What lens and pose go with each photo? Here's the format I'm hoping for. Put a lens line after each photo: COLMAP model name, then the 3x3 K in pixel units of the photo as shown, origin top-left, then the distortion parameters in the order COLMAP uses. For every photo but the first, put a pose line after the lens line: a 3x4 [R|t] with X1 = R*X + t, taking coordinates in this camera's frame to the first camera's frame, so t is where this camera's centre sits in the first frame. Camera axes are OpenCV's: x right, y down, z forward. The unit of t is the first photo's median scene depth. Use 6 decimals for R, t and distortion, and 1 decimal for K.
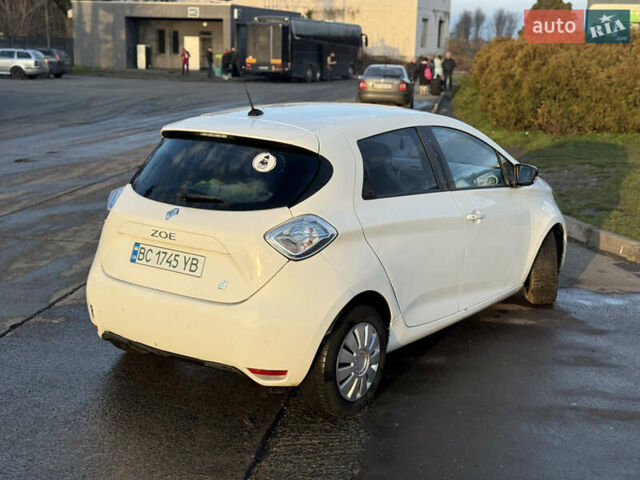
lens RADIAL K [[895.7, 0, 324.3], [0, 895.7, 244.8], [0, 0, 1]] dist [0.116284, 0.000000]
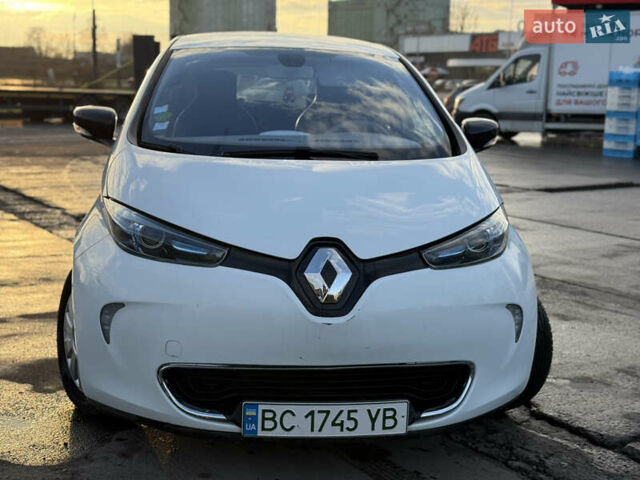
lens RADIAL K [[895.7, 0, 309.8], [0, 895.7, 234.9], [0, 0, 1]] dist [0.116284, 0.000000]
pose [[0.744536, -0.332251, 0.579029, -0.489811], [0.077090, 0.904341, 0.419791, -0.346596], [-0.663116, -0.267912, 0.698928, 0.622833]]
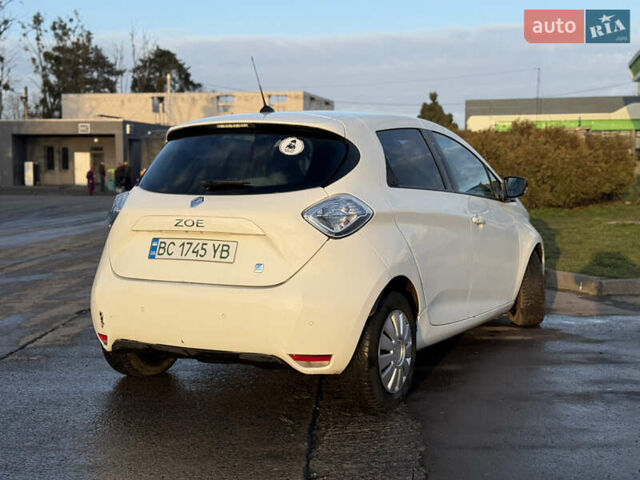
lens RADIAL K [[895.7, 0, 324.3], [0, 895.7, 243.5], [0, 0, 1]] dist [0.116284, 0.000000]
pose [[0.991211, -0.034054, 0.127830, -0.158002], [0.050885, 0.990102, -0.130804, 0.139909], [-0.122110, 0.136159, 0.983133, 0.053900]]
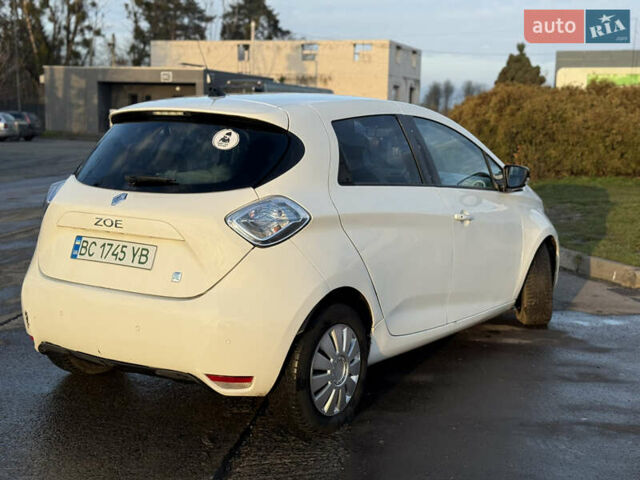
lens RADIAL K [[895.7, 0, 321.0], [0, 895.7, 246.6], [0, 0, 1]] dist [0.116284, 0.000000]
pose [[0.999650, -0.008054, 0.025182, 0.002903], [0.009901, 0.997203, -0.074087, 0.077059], [-0.024515, 0.074310, 0.996934, 0.132357]]
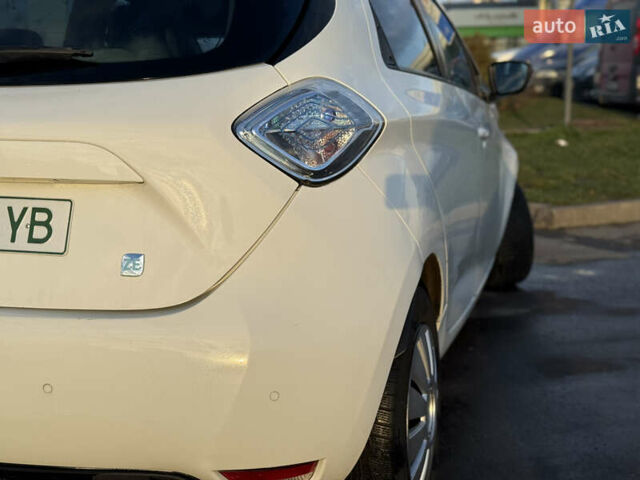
lens RADIAL K [[895.7, 0, 320.4], [0, 895.7, 244.0], [0, 0, 1]] dist [0.116284, 0.000000]
pose [[0.943938, -0.094871, 0.316197, -0.151603], [0.107297, 0.993982, -0.022078, 0.050522], [-0.312199, 0.054767, 0.948437, 0.582522]]
